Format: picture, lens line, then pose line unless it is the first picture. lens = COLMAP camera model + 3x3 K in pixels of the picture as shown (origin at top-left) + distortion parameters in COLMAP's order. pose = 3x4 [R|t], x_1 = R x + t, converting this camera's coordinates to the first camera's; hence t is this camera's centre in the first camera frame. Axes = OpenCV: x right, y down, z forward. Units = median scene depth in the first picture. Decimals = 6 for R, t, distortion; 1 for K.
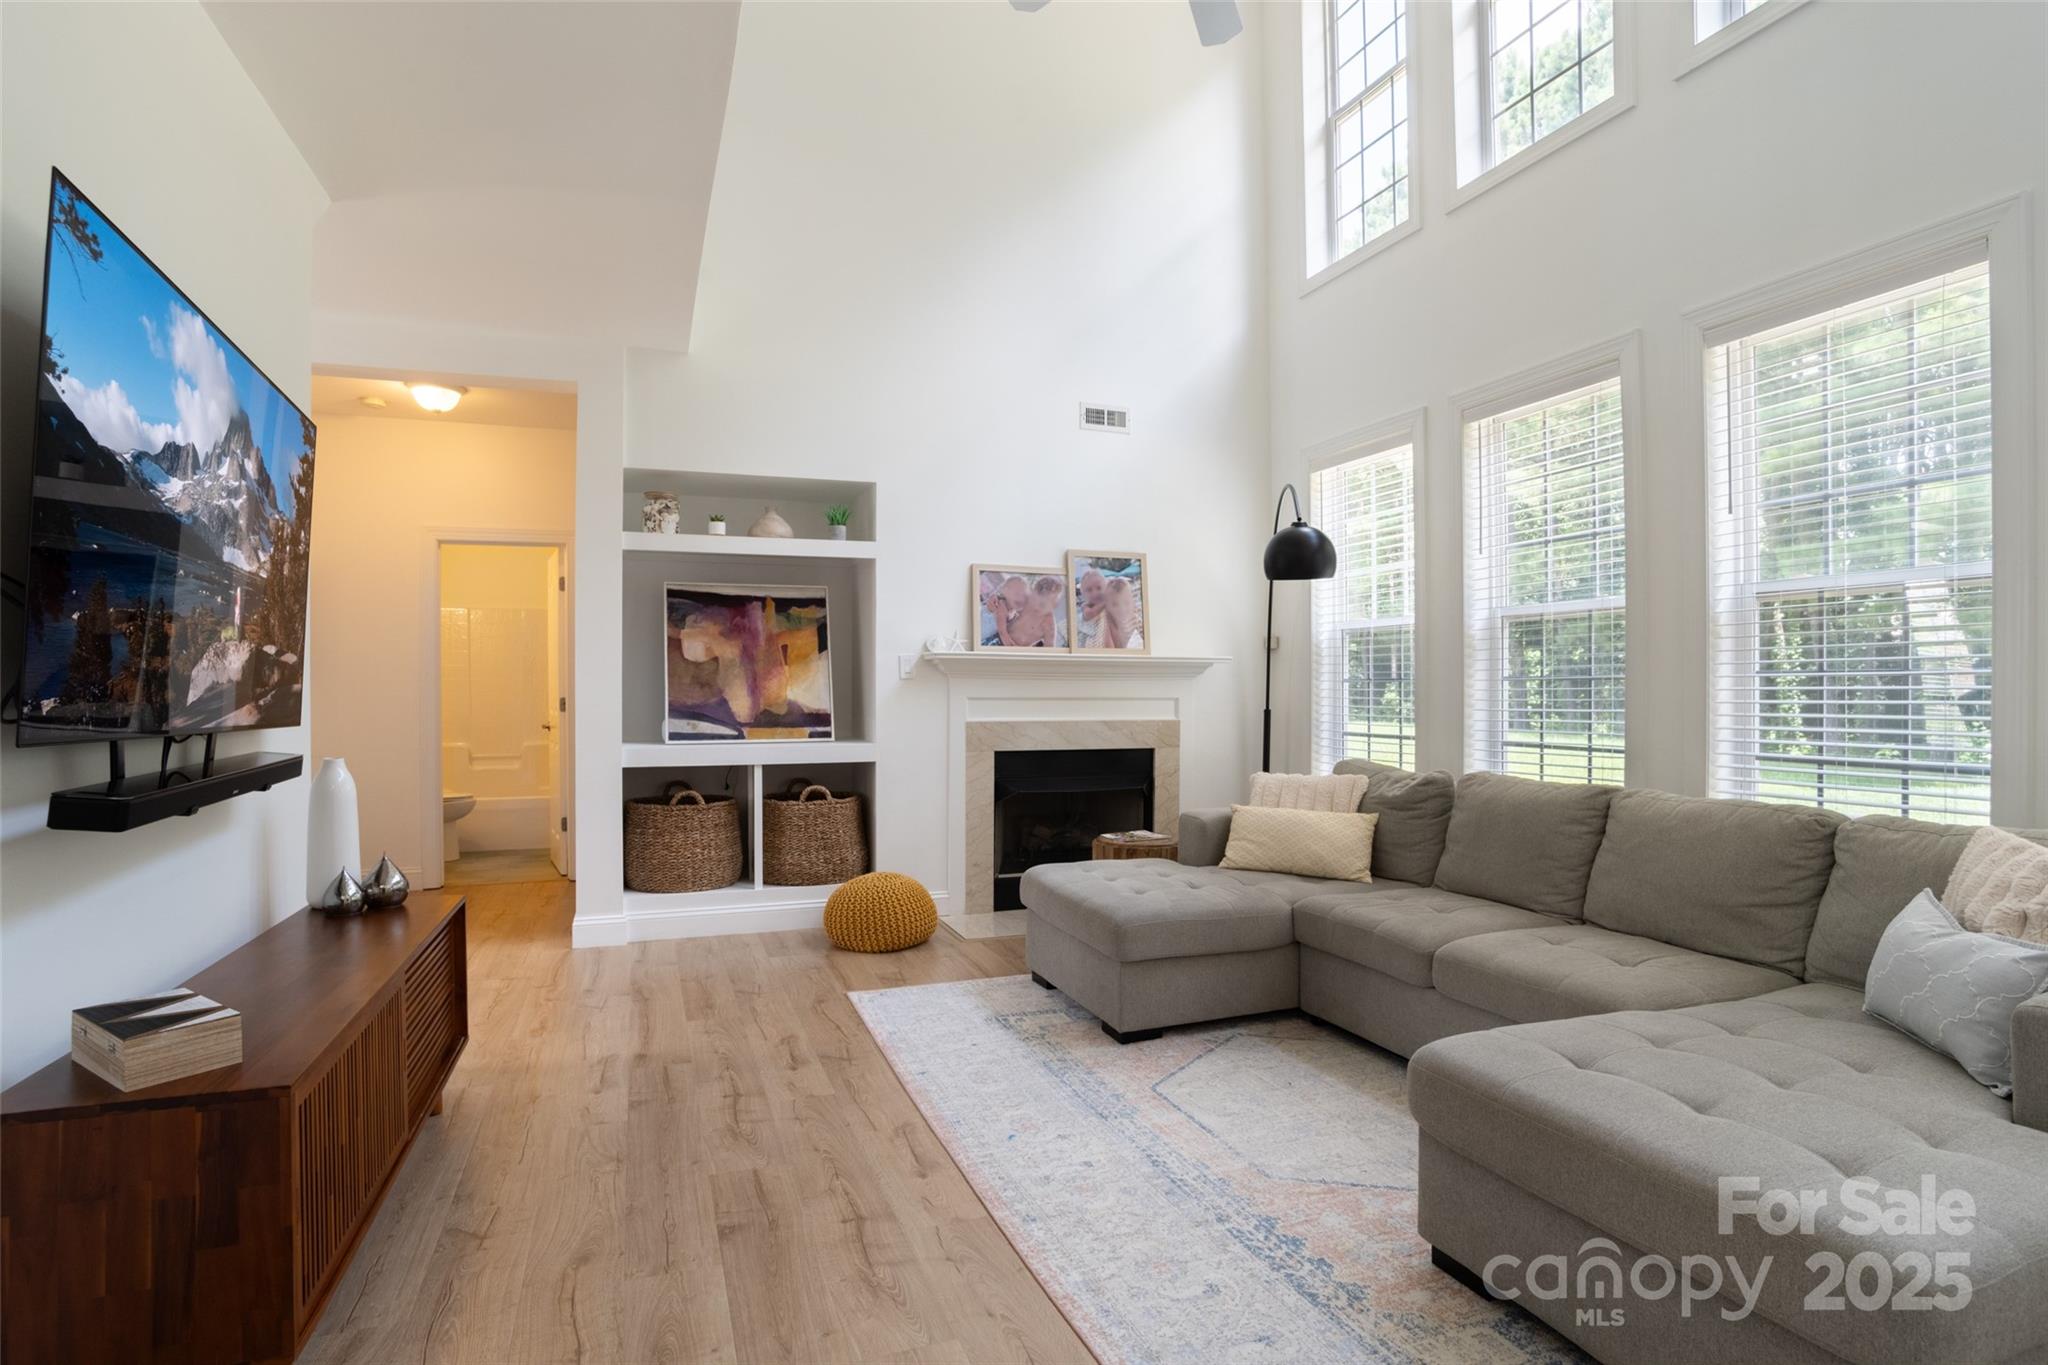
lens RADIAL K [[1018.6, 0, 1015.8], [0, 1018.6, 695.6], [0, 0, 1]] dist [-0.088518, 0.038347]
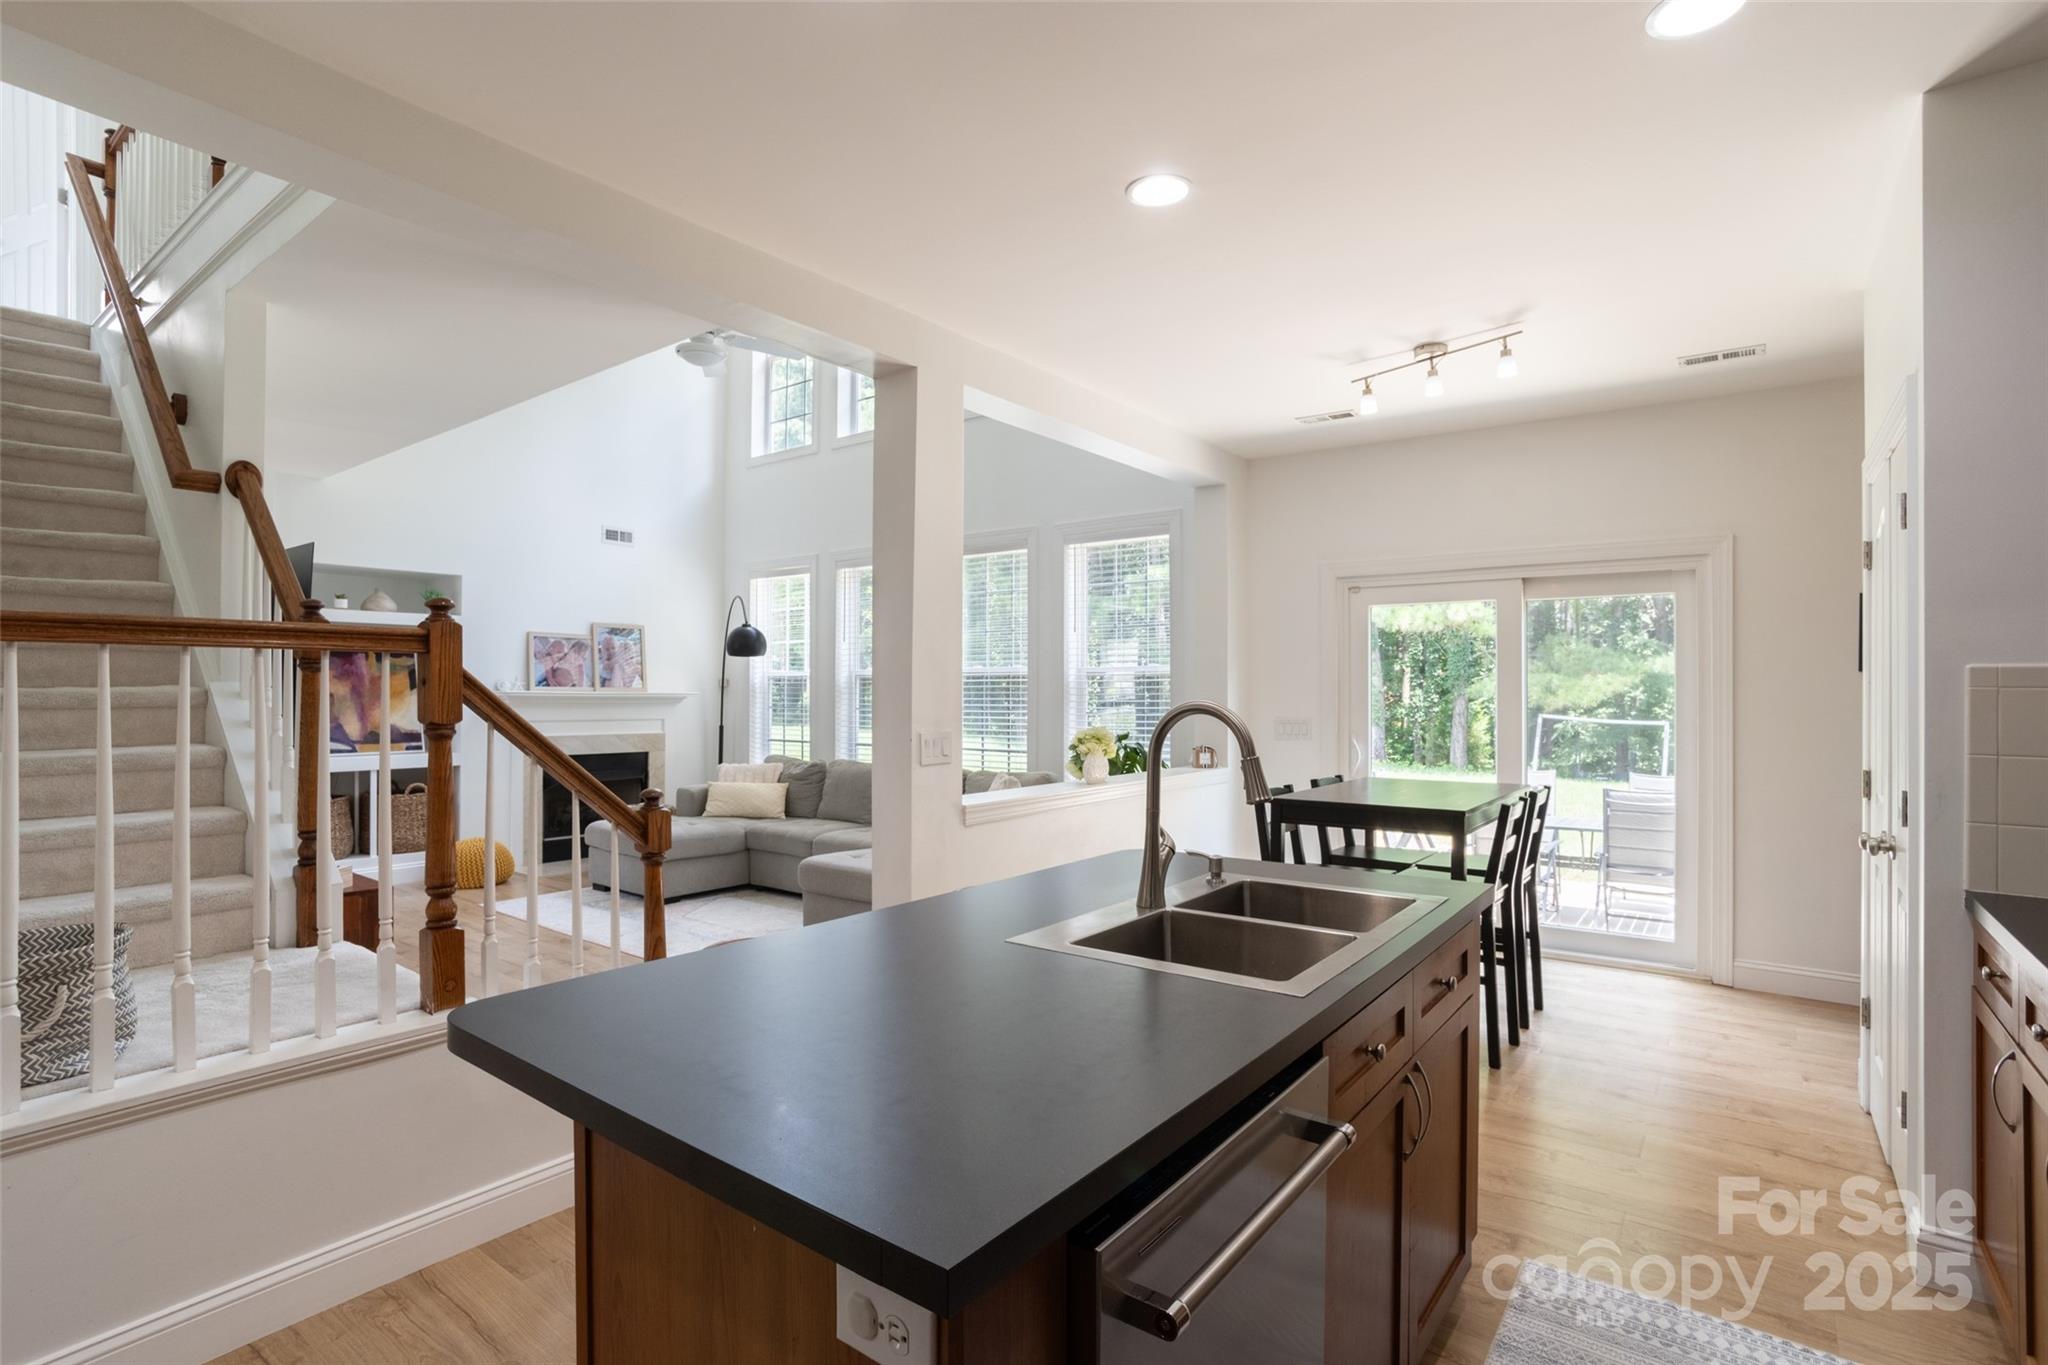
lens RADIAL K [[981.6, 0, 1020.3], [0, 981.6, 688.5], [0, 0, 1]] dist [-0.081671, 0.032372]
pose [[0.841530, 0.005000, 0.540187, -0.240222], [0.000341, 0.999952, -0.009787, -0.037946], [-0.540210, 0.008420, 0.841488, -0.707129]]
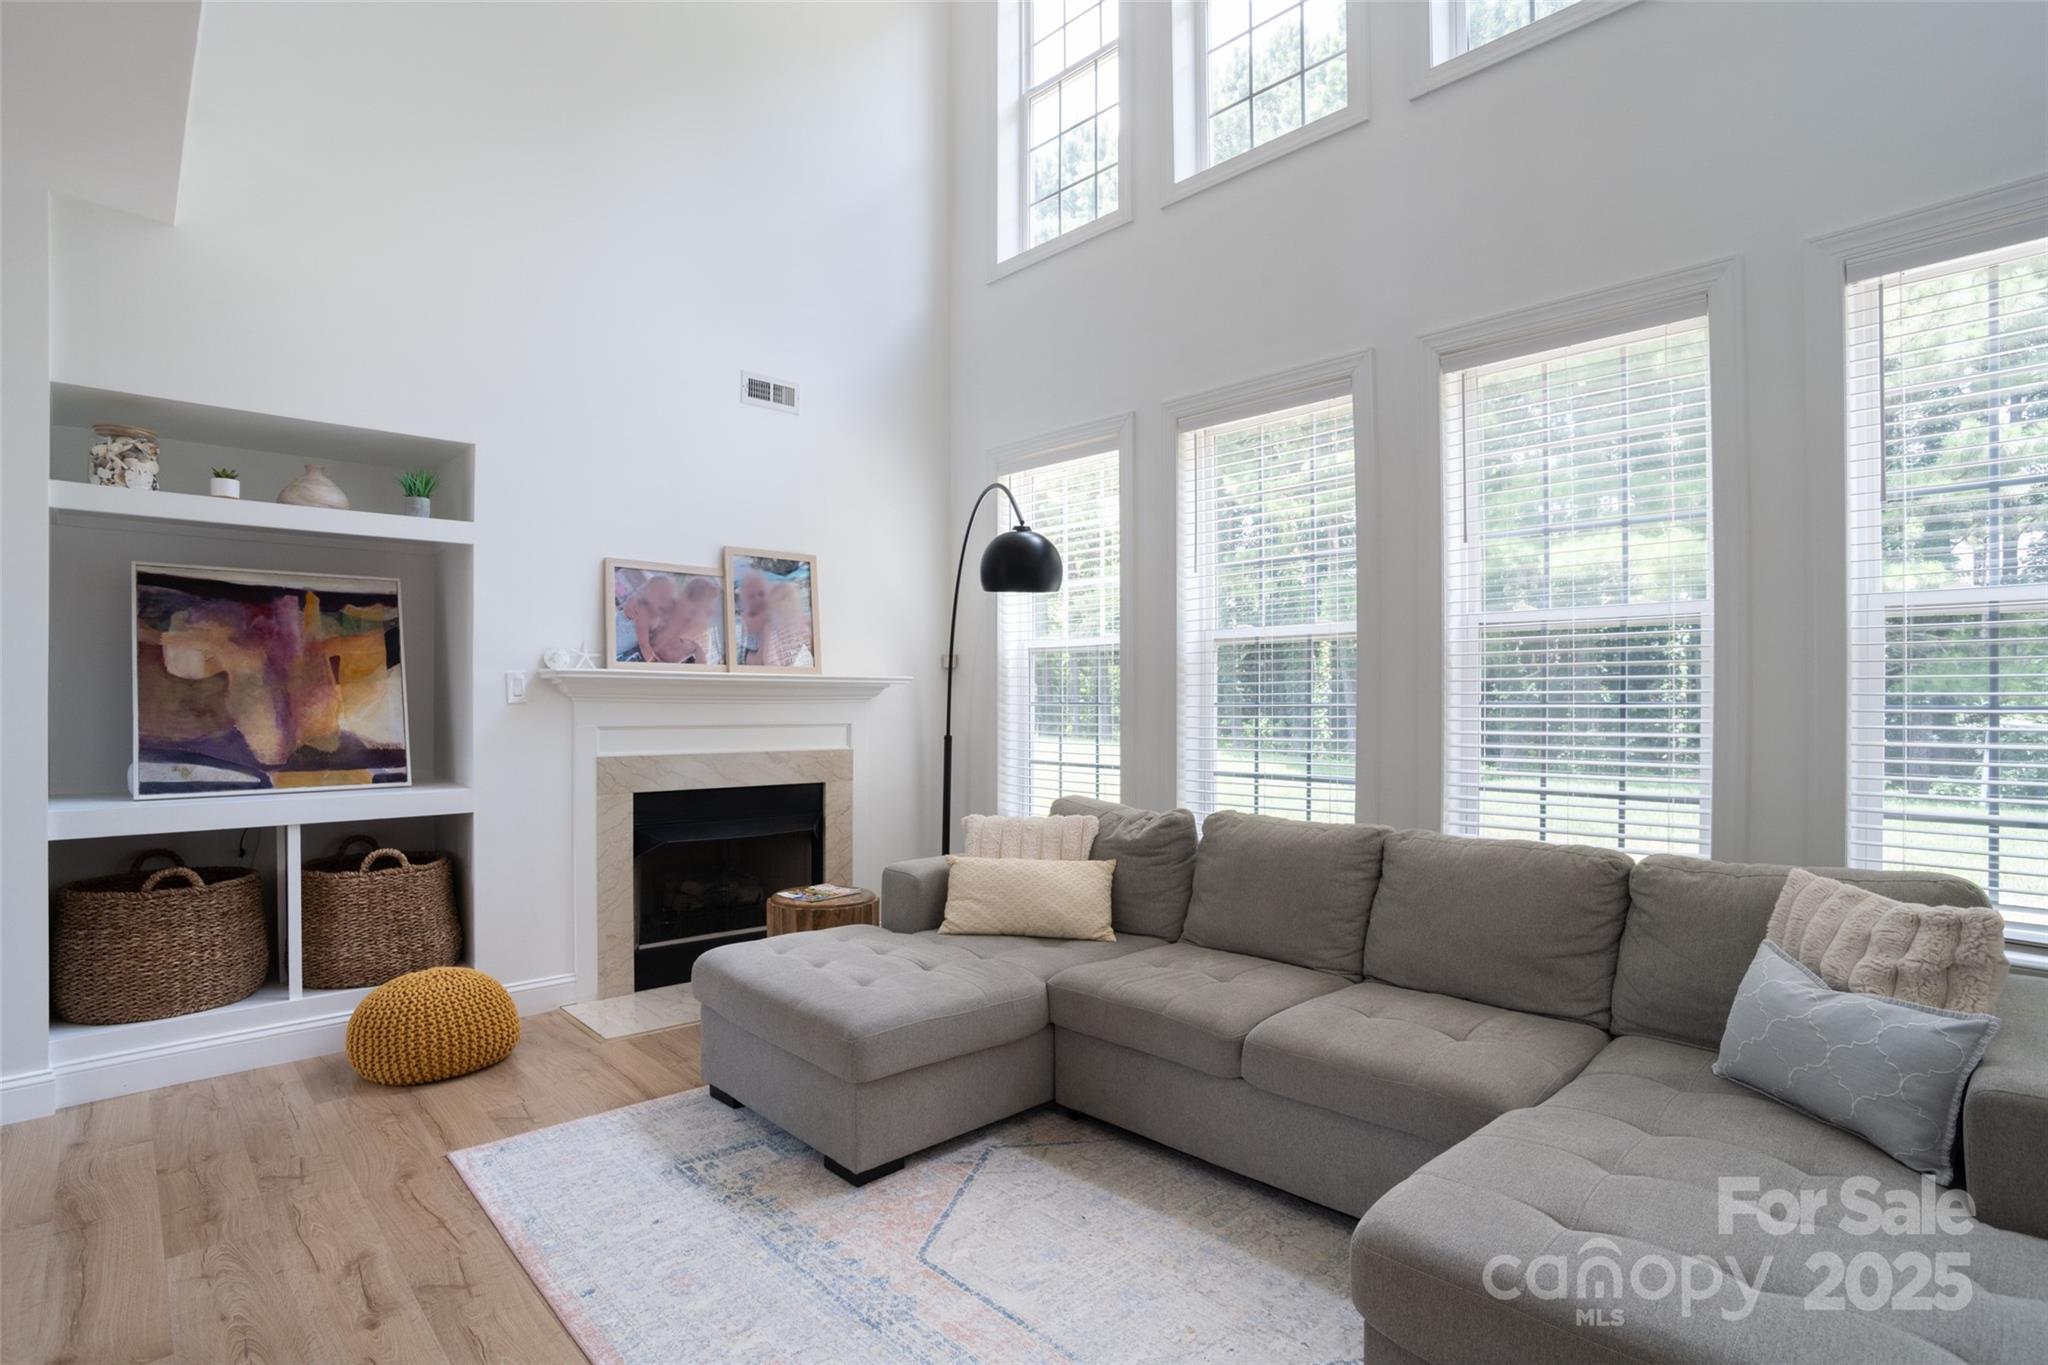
lens RADIAL K [[1009.7, 0, 1012.7], [0, 1009.7, 705.9], [0, 0, 1]] dist [-0.087710, 0.040399]
pose [[0.923042, -0.000698, 0.384698, -0.057753], [0.001046, 0.999999, -0.000695, -0.016042], [-0.384698, 0.001044, 0.923042, 0.196437]]
